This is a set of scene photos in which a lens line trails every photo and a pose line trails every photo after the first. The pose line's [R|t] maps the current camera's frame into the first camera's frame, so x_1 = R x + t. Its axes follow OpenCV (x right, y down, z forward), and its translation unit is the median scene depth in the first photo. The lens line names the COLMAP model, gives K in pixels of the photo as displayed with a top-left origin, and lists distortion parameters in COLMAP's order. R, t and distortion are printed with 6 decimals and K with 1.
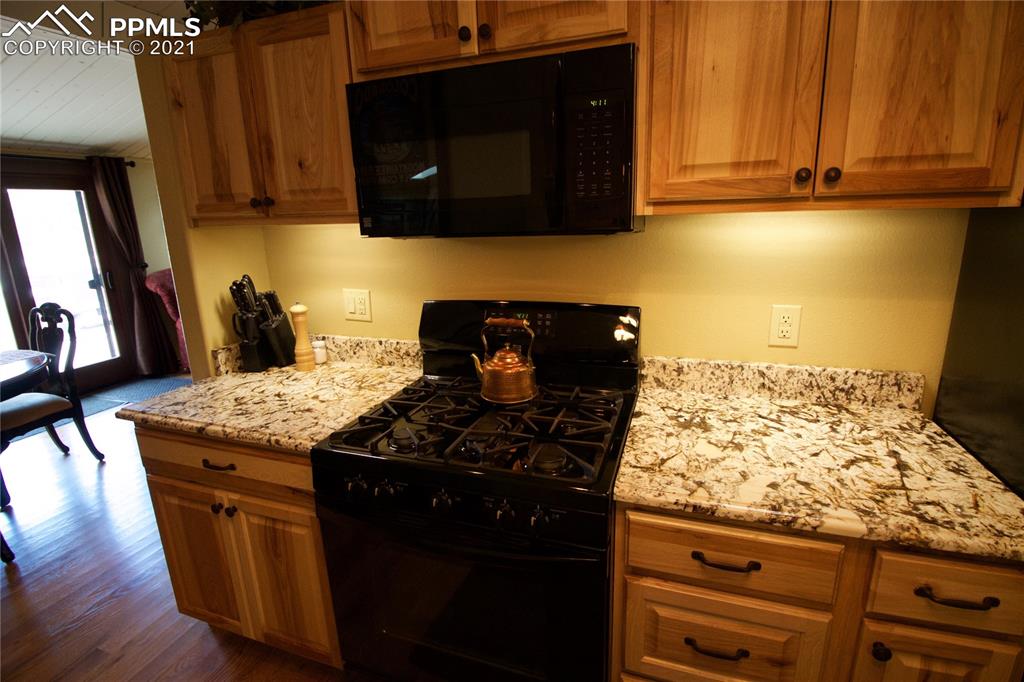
lens RADIAL K [[480.1, 0, 517.0], [0, 480.1, 333.1], [0, 0, 1]] dist [-0.005744, -0.007968]
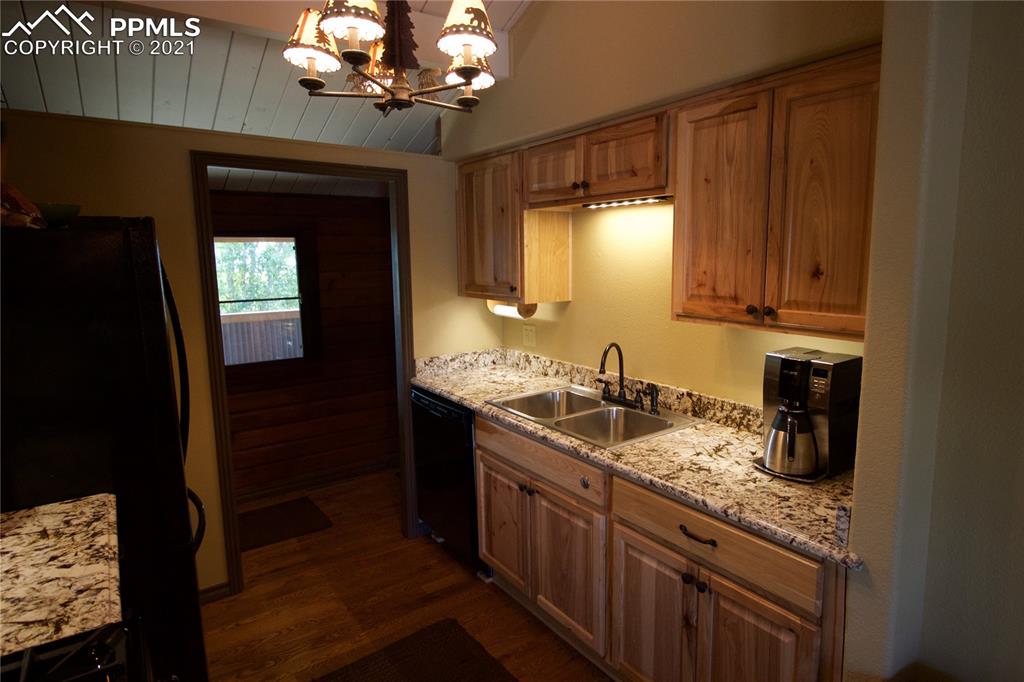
lens RADIAL K [[581.2, 0, 519.1], [0, 581.2, 332.0], [0, 0, 1]] dist [0.002554, -0.003983]
pose [[-0.808302, -0.043936, 0.587127, -0.792544], [0.175712, 0.933766, 0.311780, -0.310480], [-0.561937, 0.355178, -0.747044, 0.905458]]
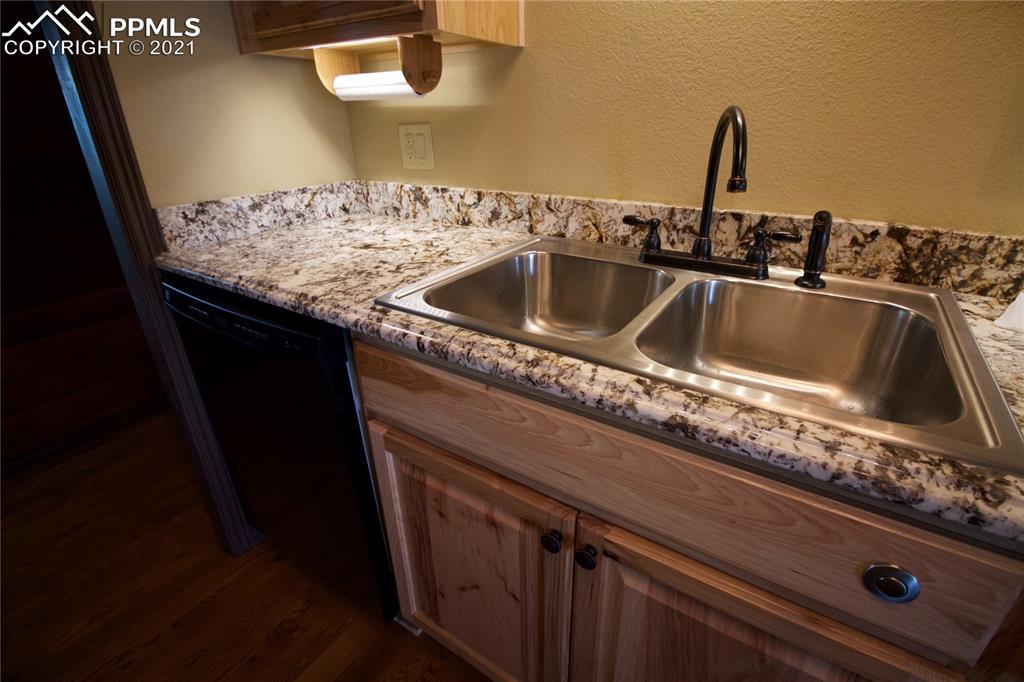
lens RADIAL K [[480.1, 0, 518.3], [0, 480.1, 336.6], [0, 0, 1]] dist [-0.005744, -0.007968]
pose [[-0.969123, -0.066392, 0.237471, 0.143998], [0.094937, 0.788360, 0.607845, 0.201169], [-0.227569, 0.611622, -0.757715, 0.008479]]
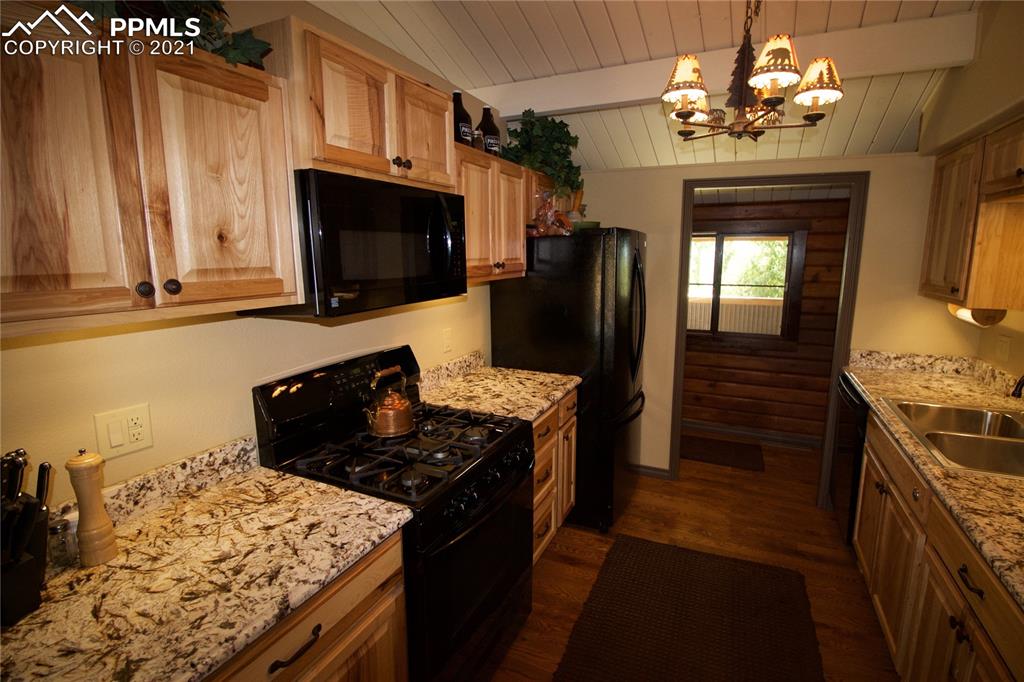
lens RADIAL K [[480.1, 0, 516.3], [0, 480.1, 334.0], [0, 0, 1]] dist [-0.005744, -0.007968]
pose [[0.116282, -0.140825, 0.983182, -1.282351], [0.239512, 0.964660, 0.109845, -0.186767], [-0.963905, 0.222711, 0.145902, 0.499714]]
